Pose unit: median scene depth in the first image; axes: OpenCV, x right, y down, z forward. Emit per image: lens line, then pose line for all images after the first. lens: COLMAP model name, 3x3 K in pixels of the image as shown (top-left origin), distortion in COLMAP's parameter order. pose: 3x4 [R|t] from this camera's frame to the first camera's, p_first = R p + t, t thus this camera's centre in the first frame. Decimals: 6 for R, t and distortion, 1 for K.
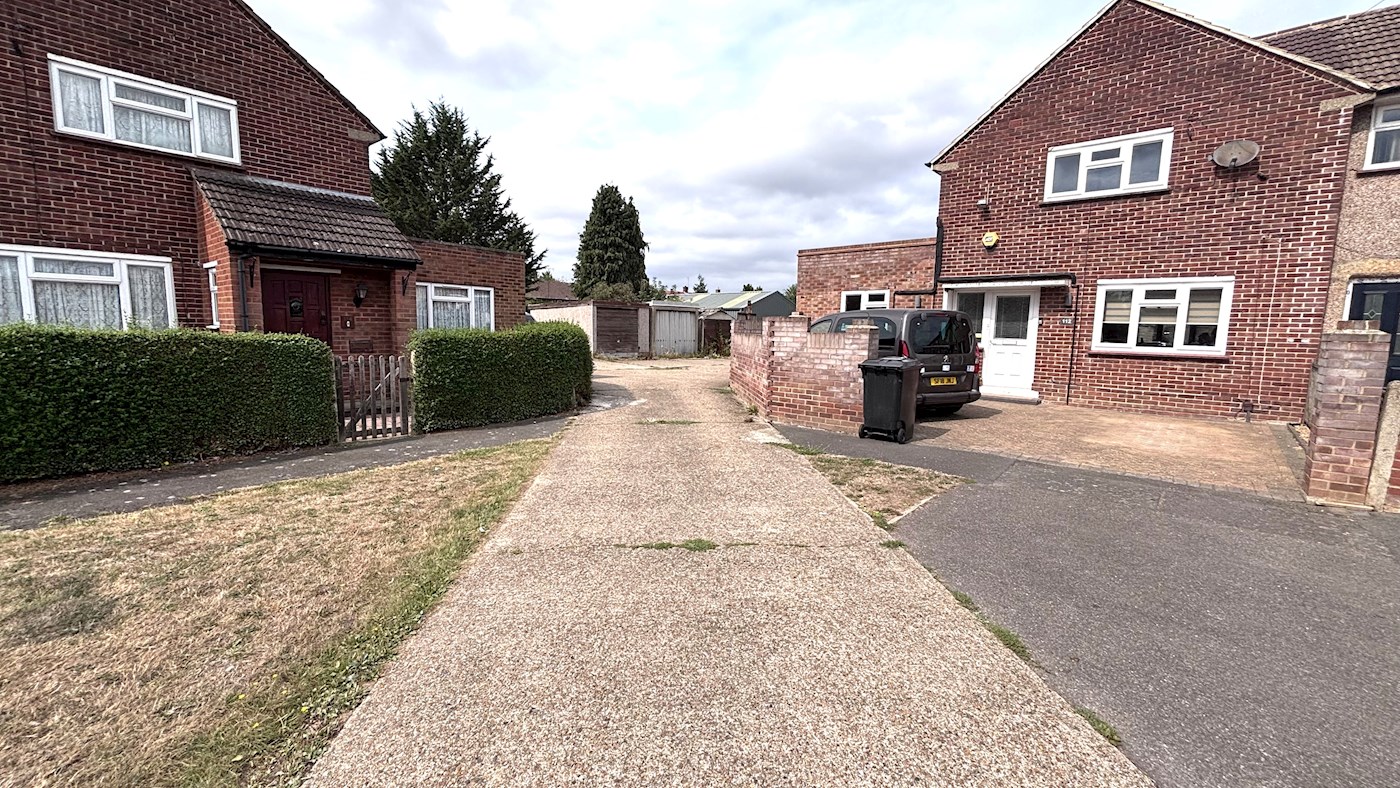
lens RADIAL K [[549.8, 0, 698.4], [0, 549.8, 418.1], [0, 0, 1]] dist [-0.000318, -0.000179]
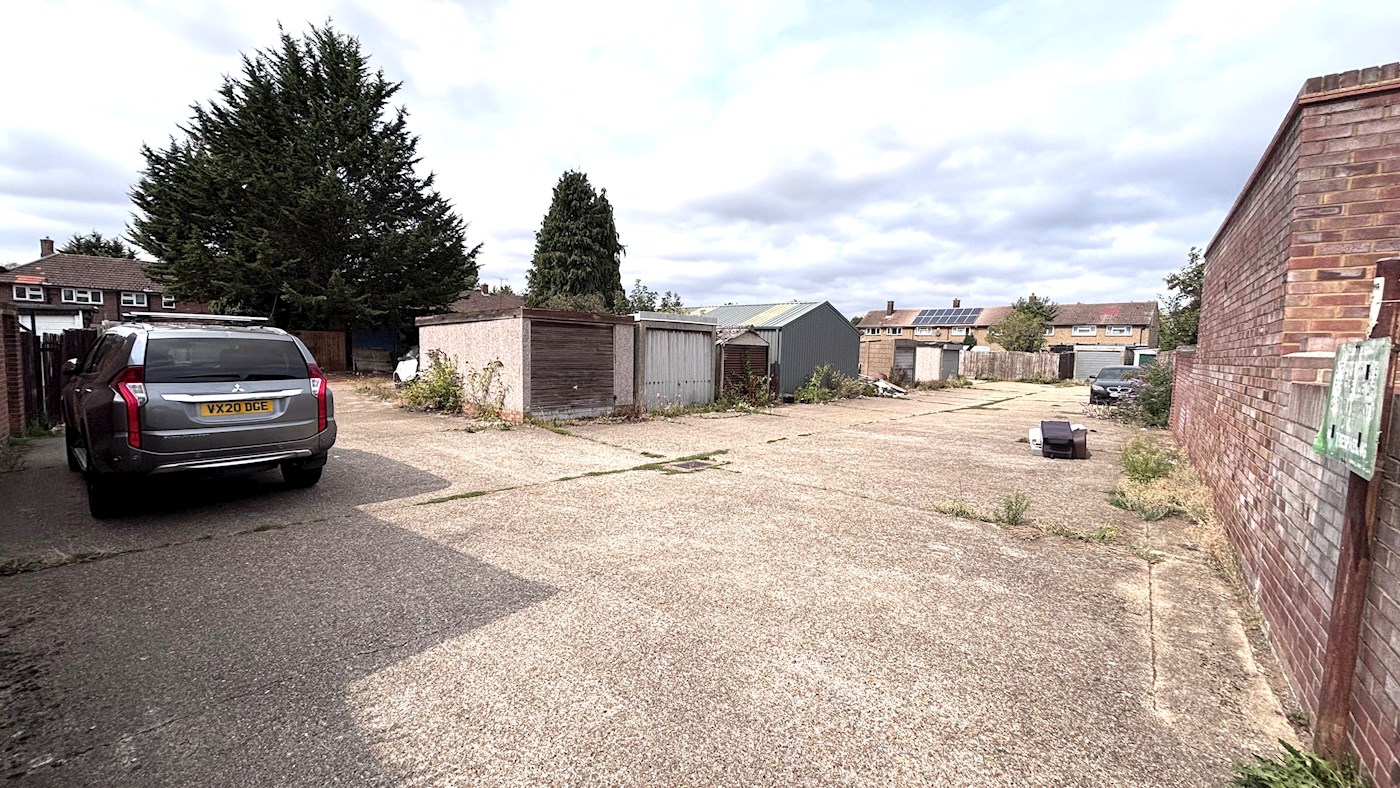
lens RADIAL K [[555.7, 0, 695.5], [0, 555.7, 390.9], [0, 0, 1]] dist [-0.000411, -0.000976]
pose [[0.998880, 0.004179, 0.047136, -0.034611], [-0.000086, 0.996252, -0.086504, -0.055213], [-0.047320, 0.086403, 0.995136, 0.287941]]
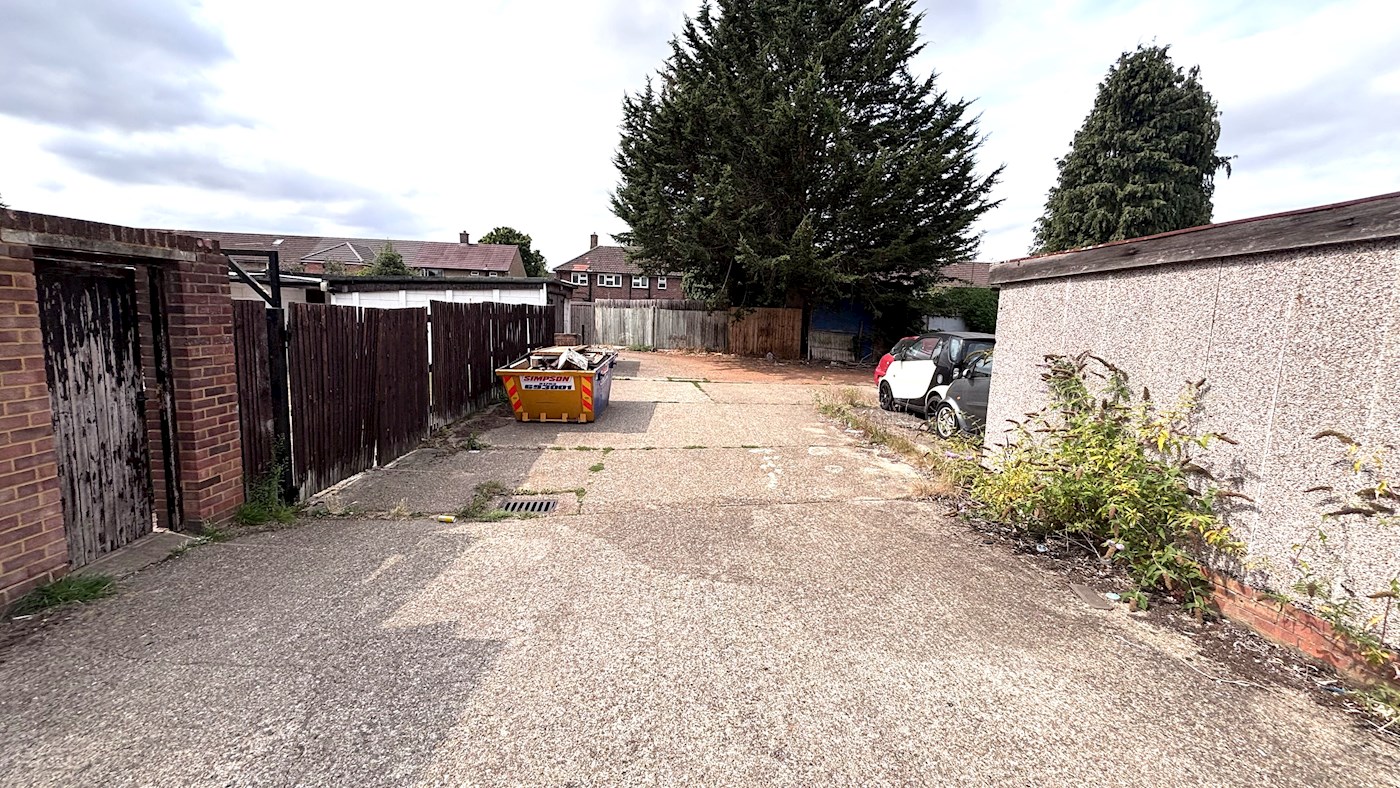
lens RADIAL K [[555.7, 0, 695.5], [0, 555.7, 390.9], [0, 0, 1]] dist [-0.000411, -0.000976]
pose [[0.774382, 0.098154, -0.625058, -0.168679], [-0.127591, 0.991824, -0.002324, -0.093430], [0.619720, 0.081551, 0.780575, 0.503613]]
